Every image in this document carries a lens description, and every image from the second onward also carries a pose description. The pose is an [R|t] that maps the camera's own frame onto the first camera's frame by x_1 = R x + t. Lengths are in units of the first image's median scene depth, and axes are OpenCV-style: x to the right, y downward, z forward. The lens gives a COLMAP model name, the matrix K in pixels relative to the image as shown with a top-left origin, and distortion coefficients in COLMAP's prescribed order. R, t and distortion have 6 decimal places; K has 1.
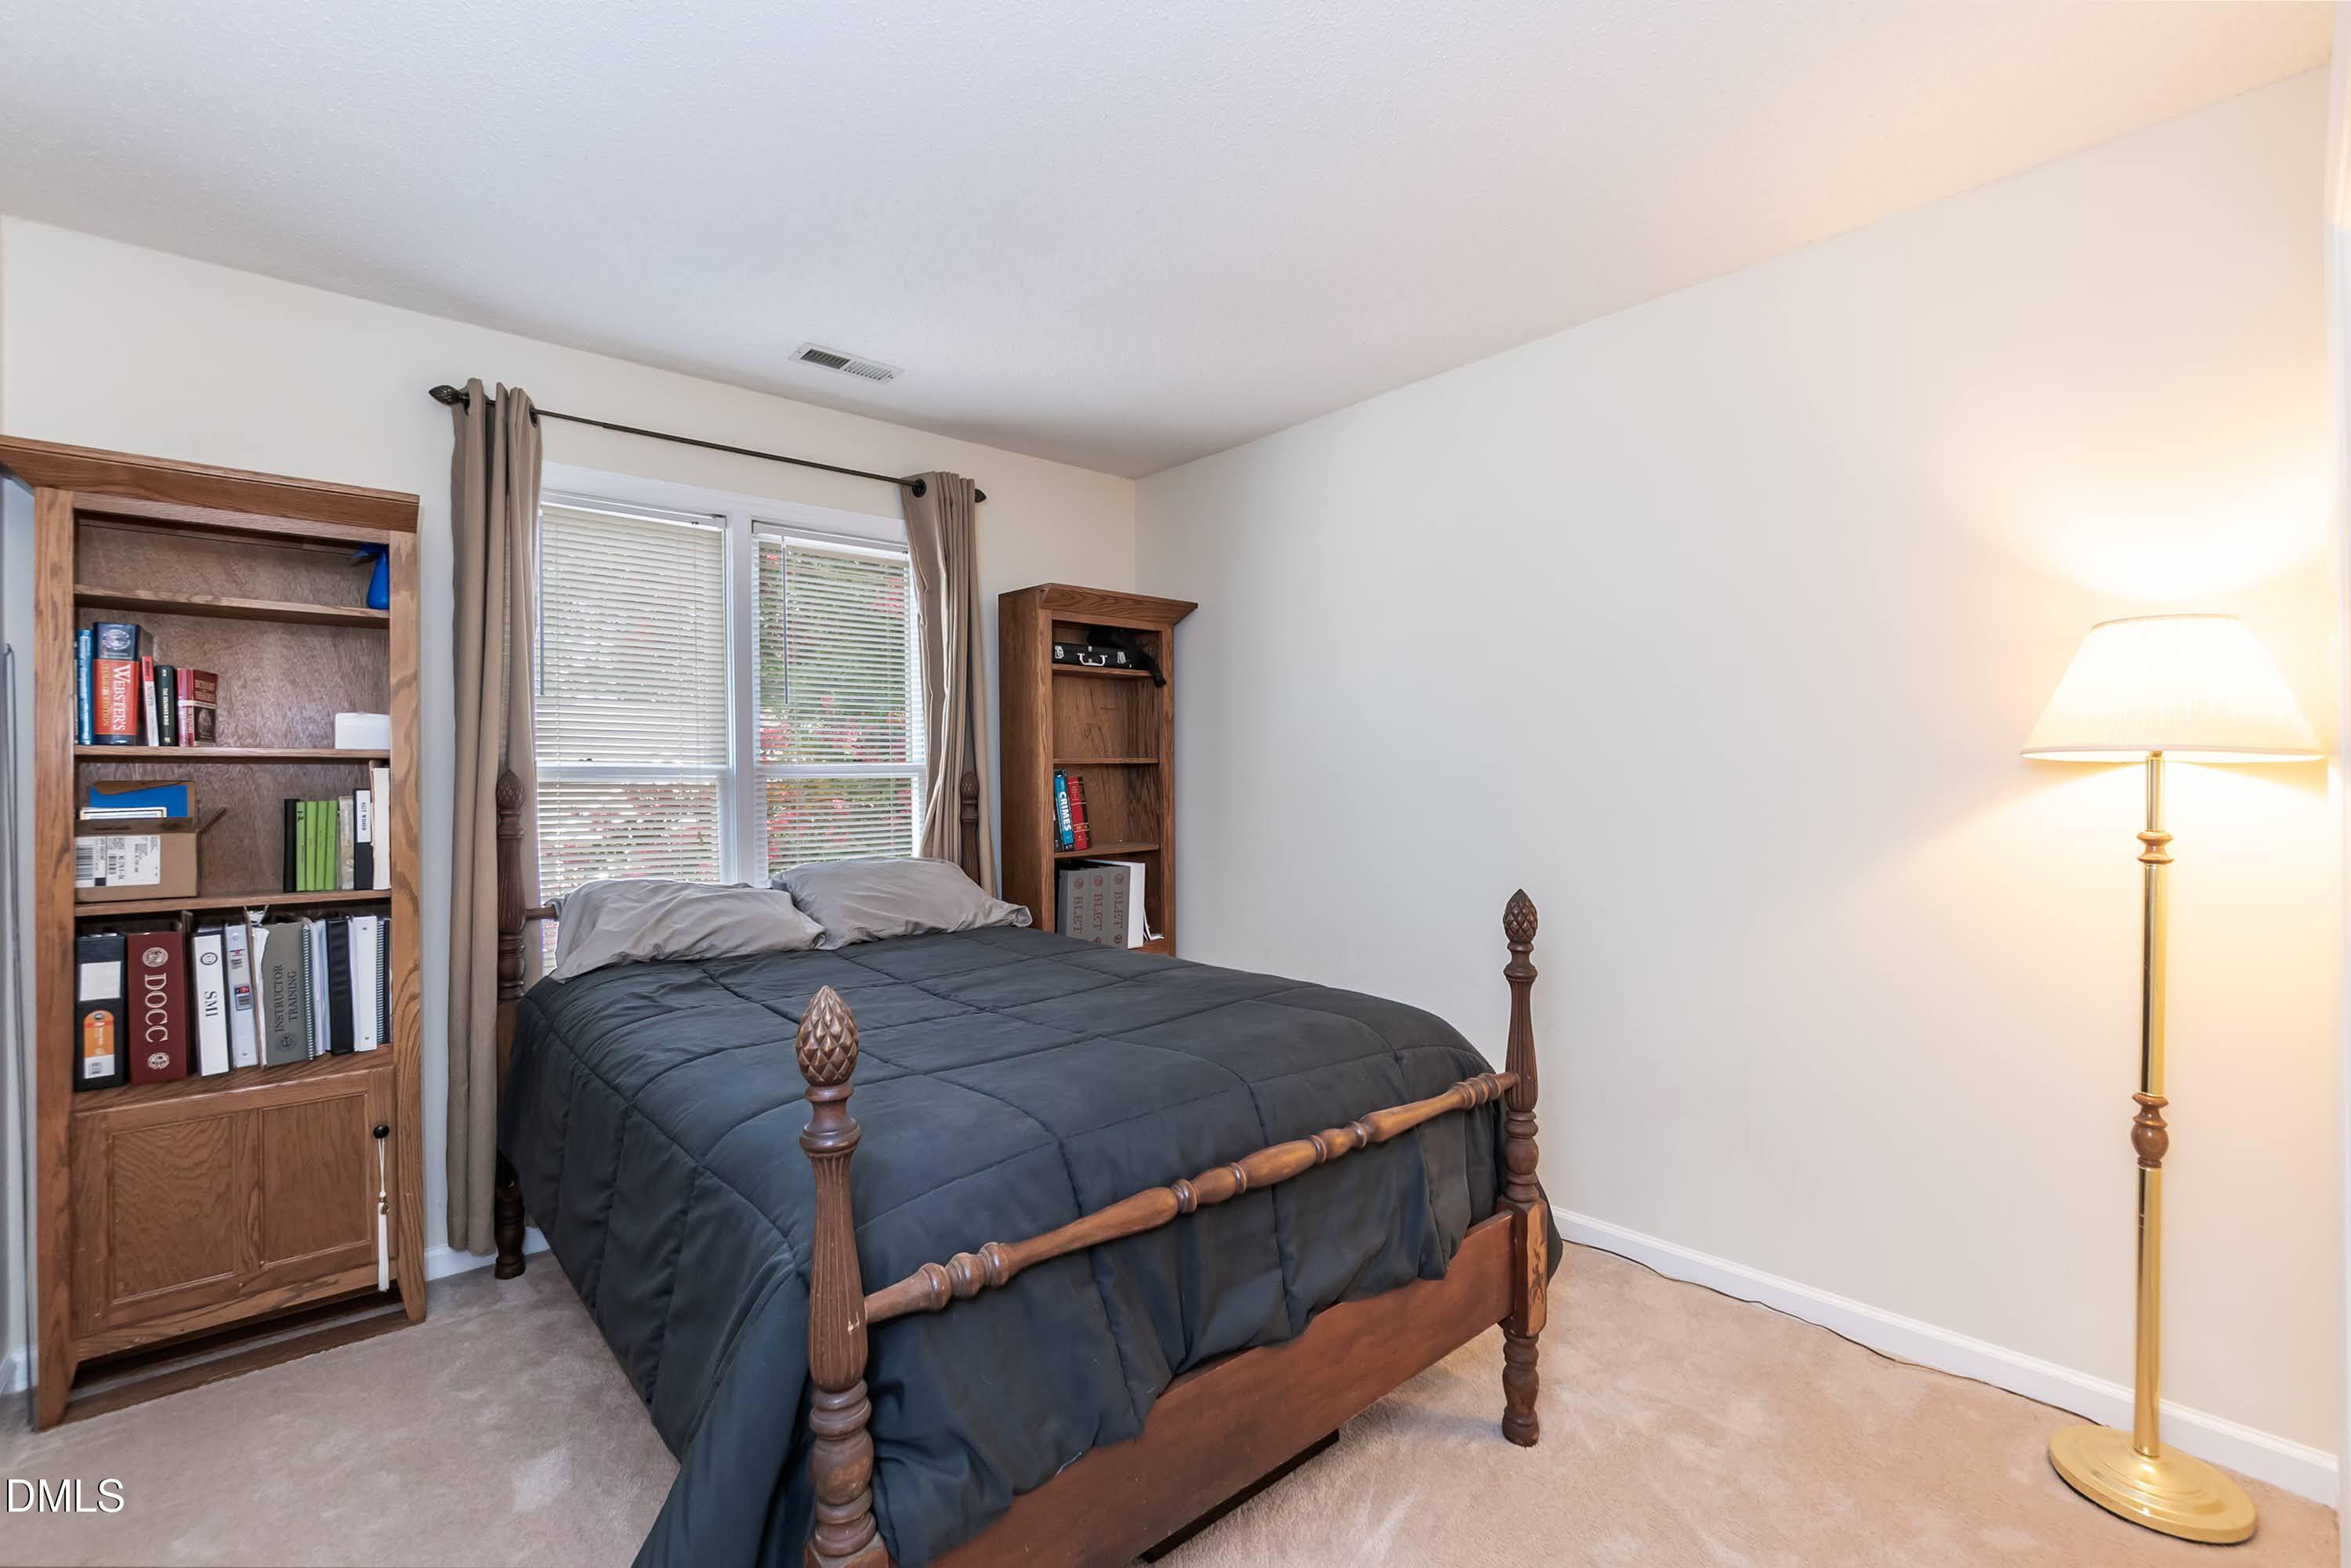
lens RADIAL K [[1025.5, 0, 1192.8], [0, 1025.5, 783.0], [0, 0, 1]] dist [-0.004590, 0.000027]
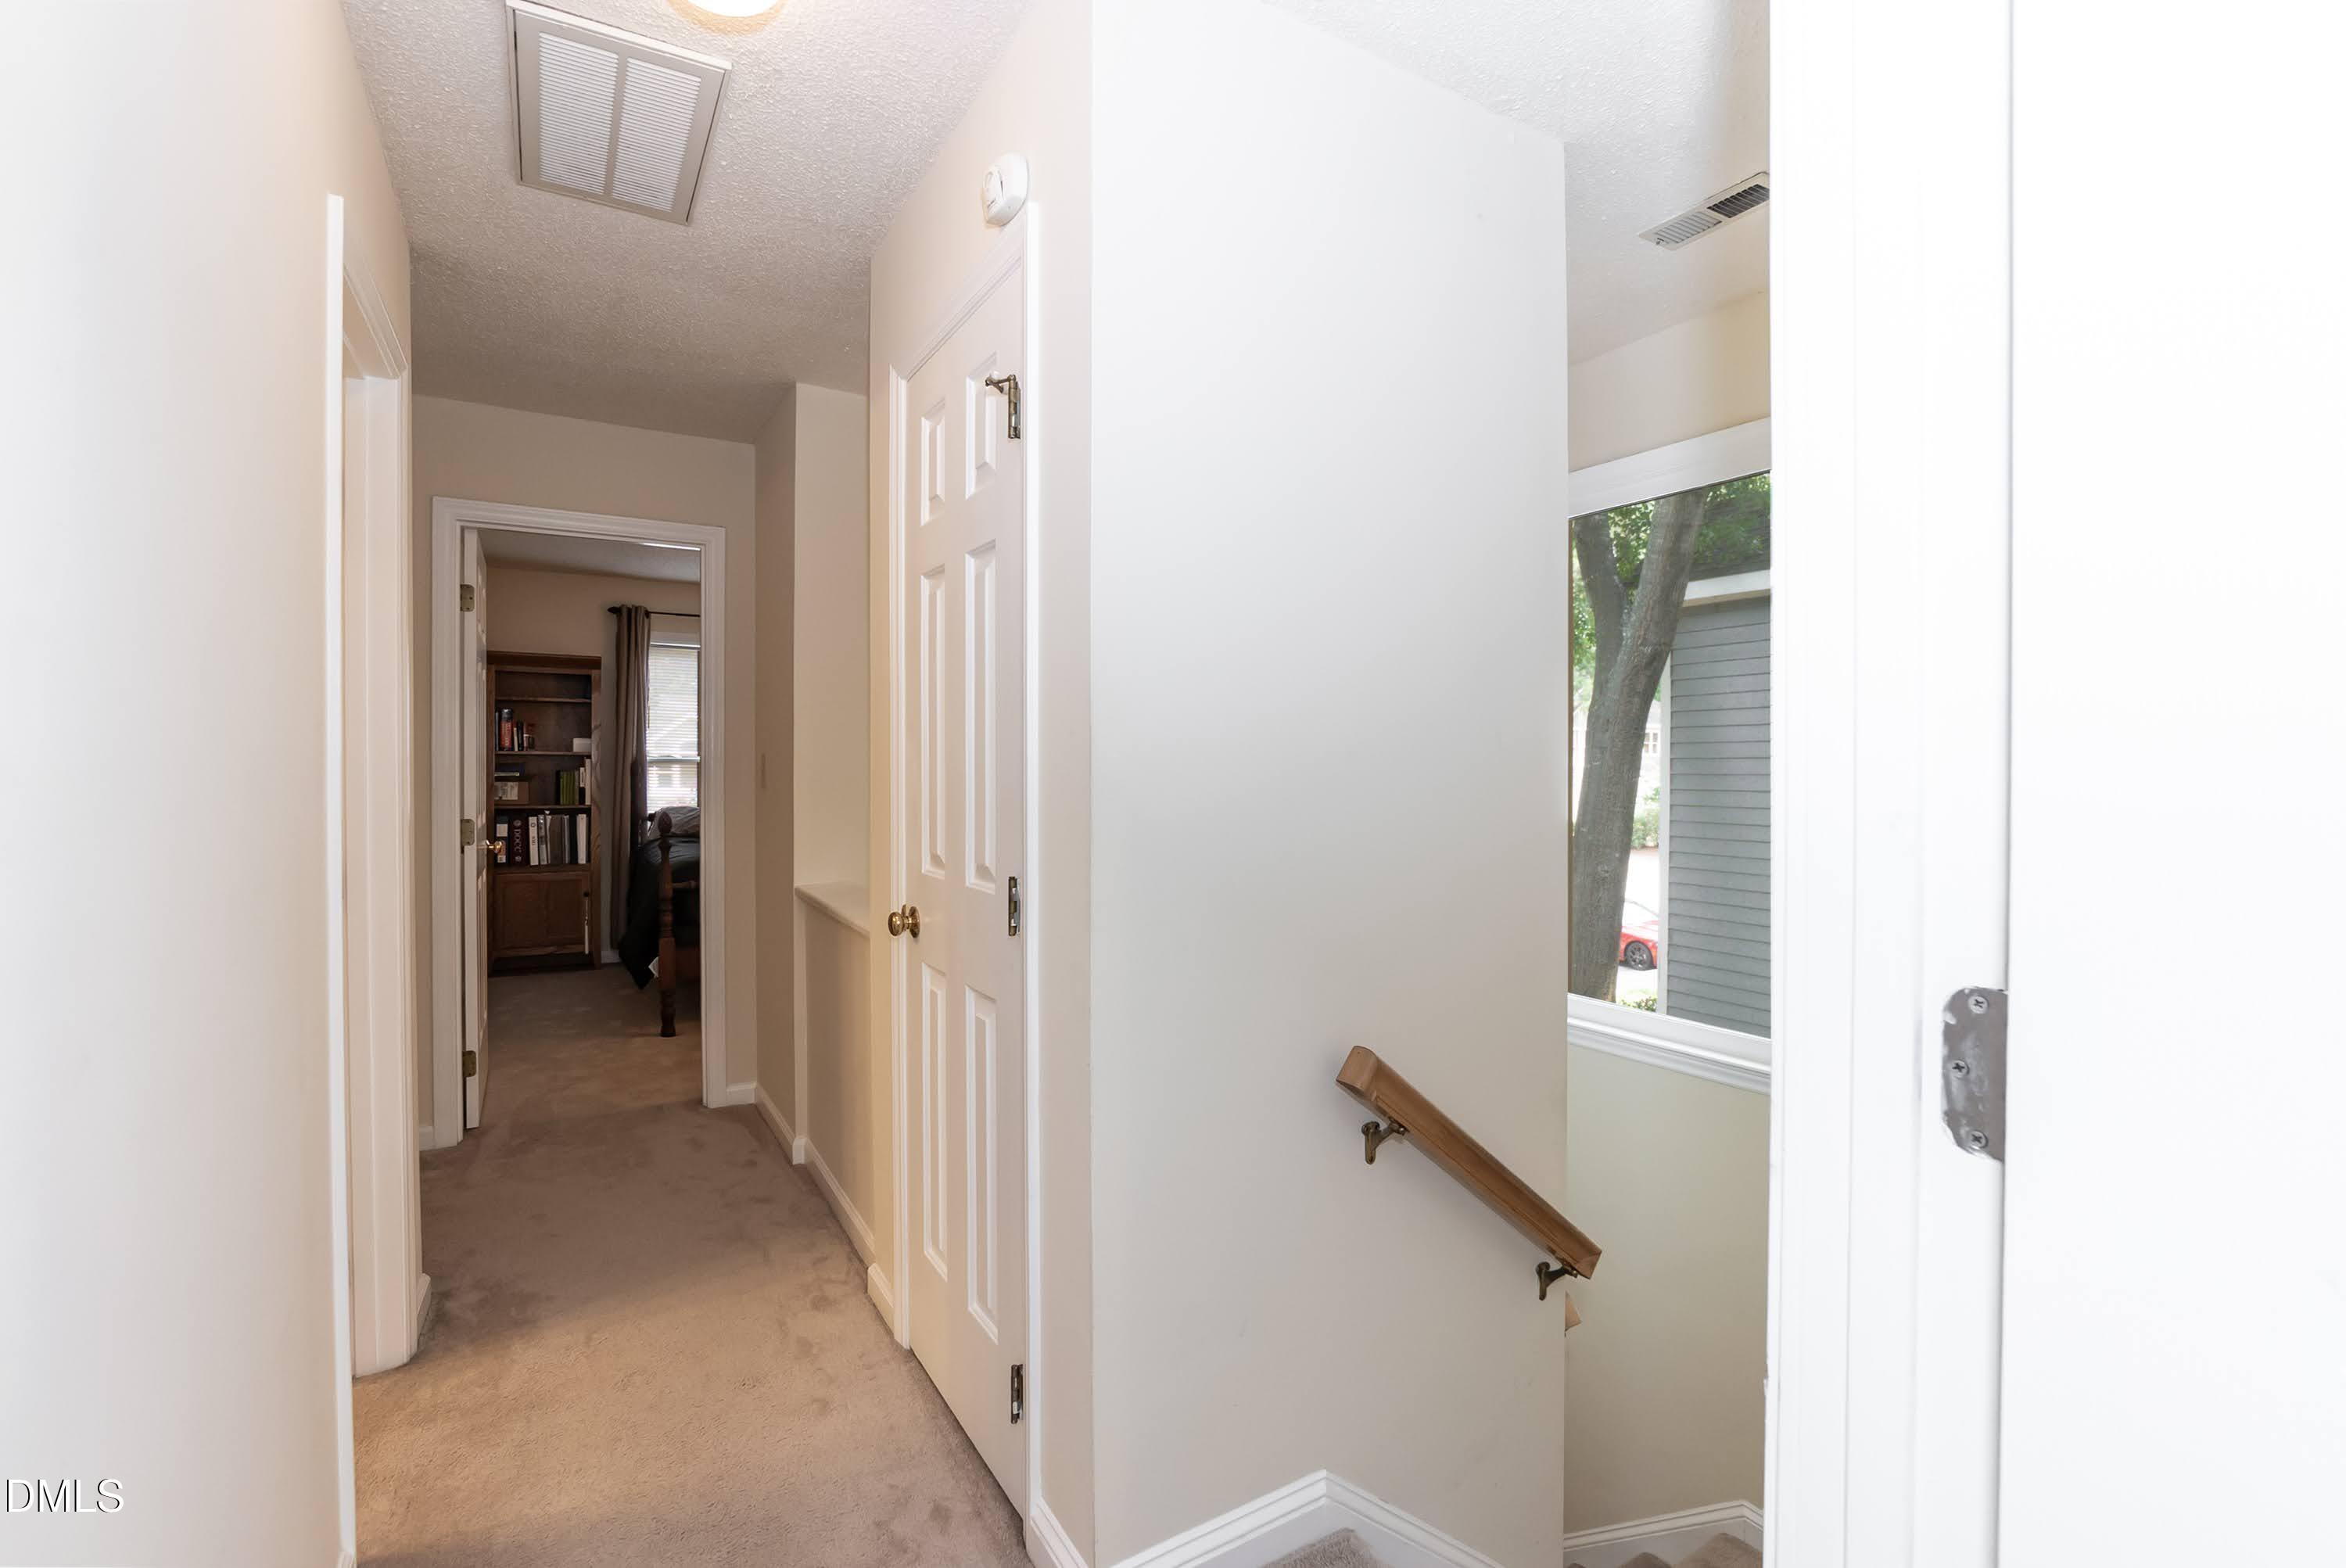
lens RADIAL K [[1043.1, 0, 1160.5], [0, 1043.1, 775.4], [0, 0, 1]] dist [-0.003383, -0.000159]
pose [[0.980840, 0.009911, -0.194563, 1.235103], [-0.009693, 0.999951, 0.002072, 0.007874], [0.194574, -0.000146, 0.980888, -1.415430]]
